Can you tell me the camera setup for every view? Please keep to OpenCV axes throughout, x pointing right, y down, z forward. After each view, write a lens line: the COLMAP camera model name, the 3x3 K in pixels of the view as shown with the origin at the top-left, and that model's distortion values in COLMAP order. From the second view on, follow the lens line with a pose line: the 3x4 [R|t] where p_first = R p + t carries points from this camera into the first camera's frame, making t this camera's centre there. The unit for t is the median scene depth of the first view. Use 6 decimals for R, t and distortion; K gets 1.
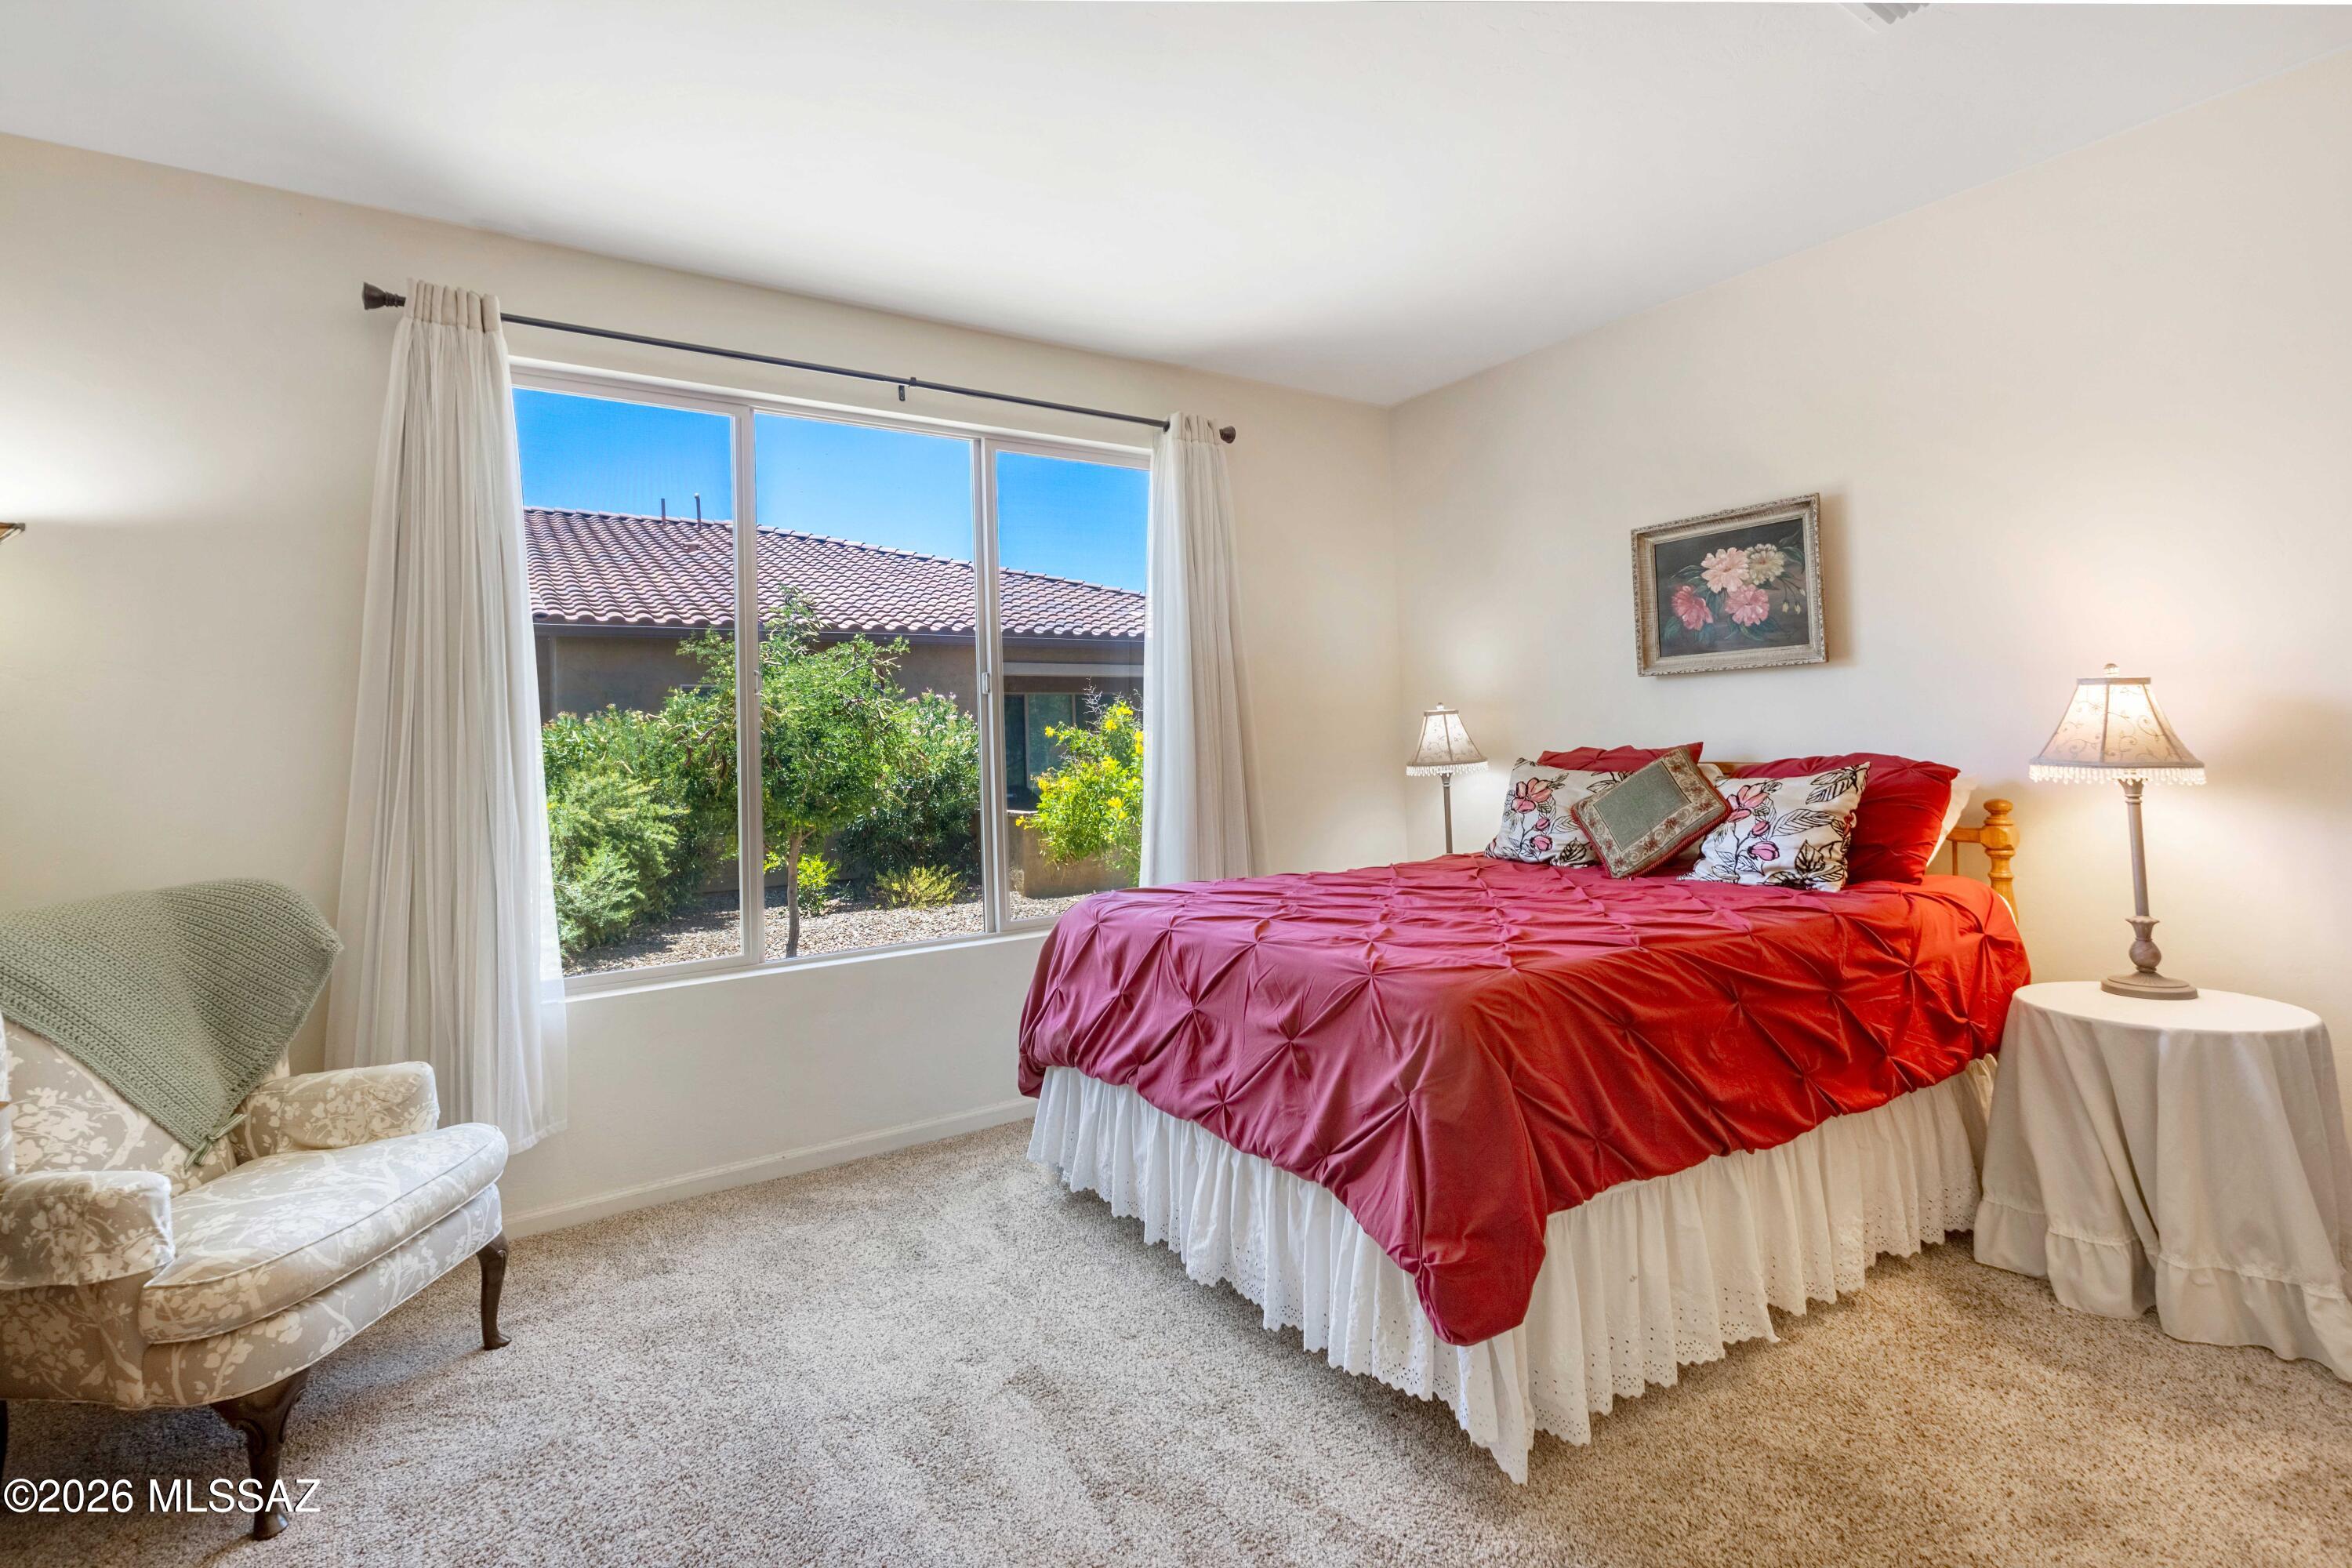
lens RADIAL K [[1131.5, 0, 1180.2], [0, 1131.5, 752.4], [0, 0, 1]] dist [0.001881, 0.000308]
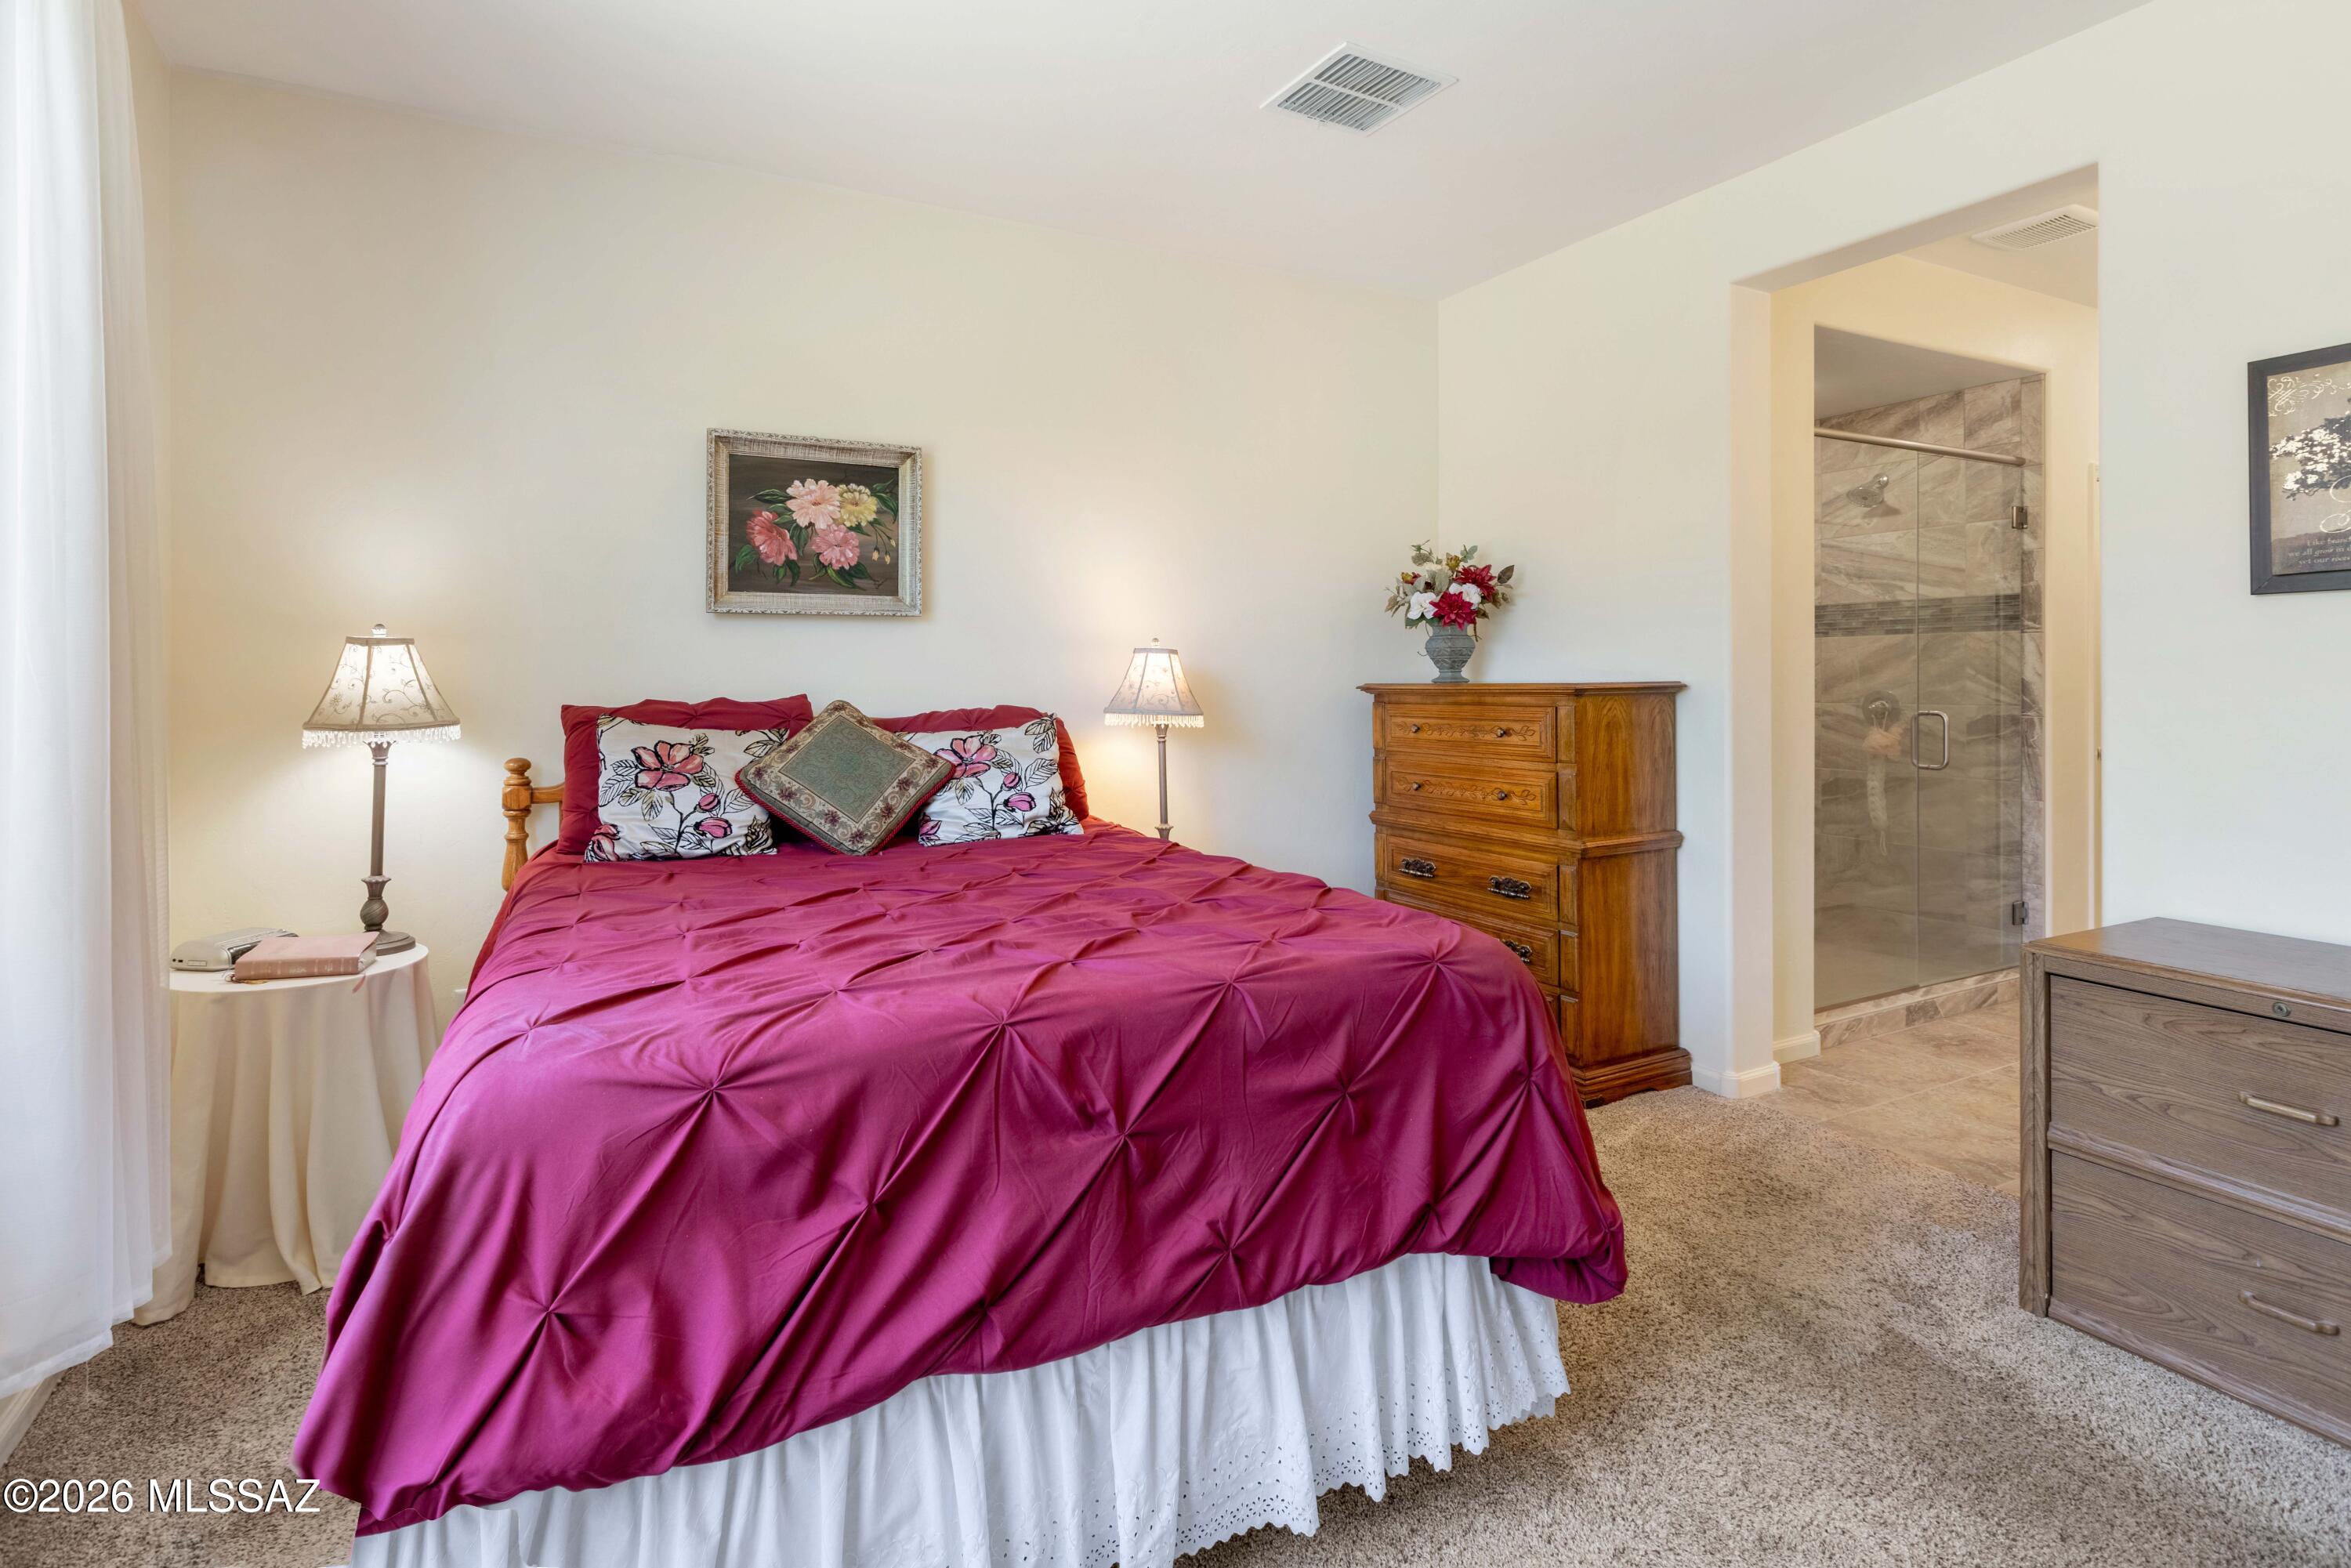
lens RADIAL K [[1125.7, 0, 1211.3], [0, 1125.7, 692.4], [0, 0, 1]] dist [-0.001654, -0.000502]
pose [[0.094311, 0.016824, 0.995401, -0.388966], [0.007344, 0.999818, -0.017594, 0.007367], [-0.995516, 0.008970, 0.094170, 0.624847]]
